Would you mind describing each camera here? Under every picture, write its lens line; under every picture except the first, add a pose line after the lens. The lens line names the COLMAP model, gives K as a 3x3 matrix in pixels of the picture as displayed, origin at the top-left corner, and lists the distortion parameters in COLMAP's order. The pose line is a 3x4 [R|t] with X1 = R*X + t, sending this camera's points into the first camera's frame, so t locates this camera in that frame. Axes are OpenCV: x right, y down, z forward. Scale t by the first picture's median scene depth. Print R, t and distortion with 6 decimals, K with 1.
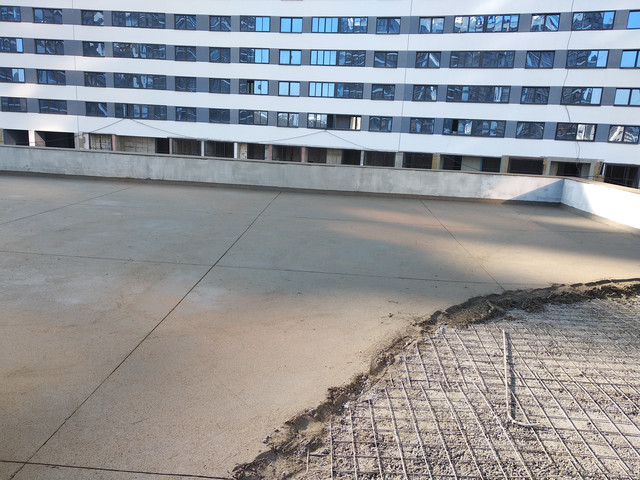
lens RADIAL K [[538.7, 0, 319.3], [0, 538.7, 189.1], [0, 0, 1]] dist [0.109304, 0.001444]
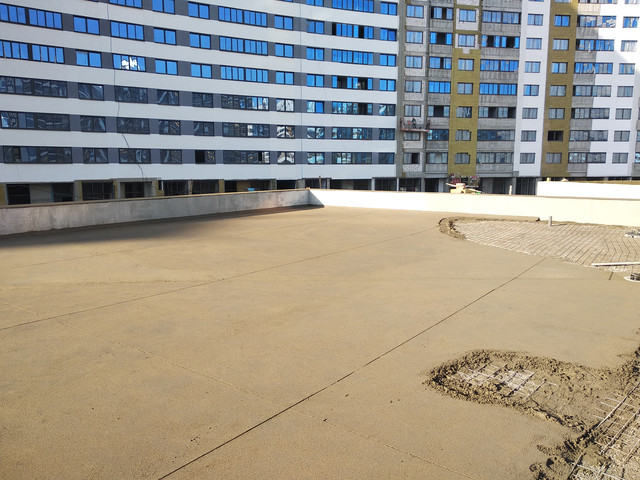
lens RADIAL K [[499.1, 0, 320.0], [0, 499.1, 240.0], [0, 0, 1]] dist [0.071105, -0.087823]
pose [[0.582221, -0.175010, 0.793971, -0.414175], [0.122496, 0.984292, 0.127135, -0.031136], [-0.803750, 0.023238, 0.594514, 0.084765]]
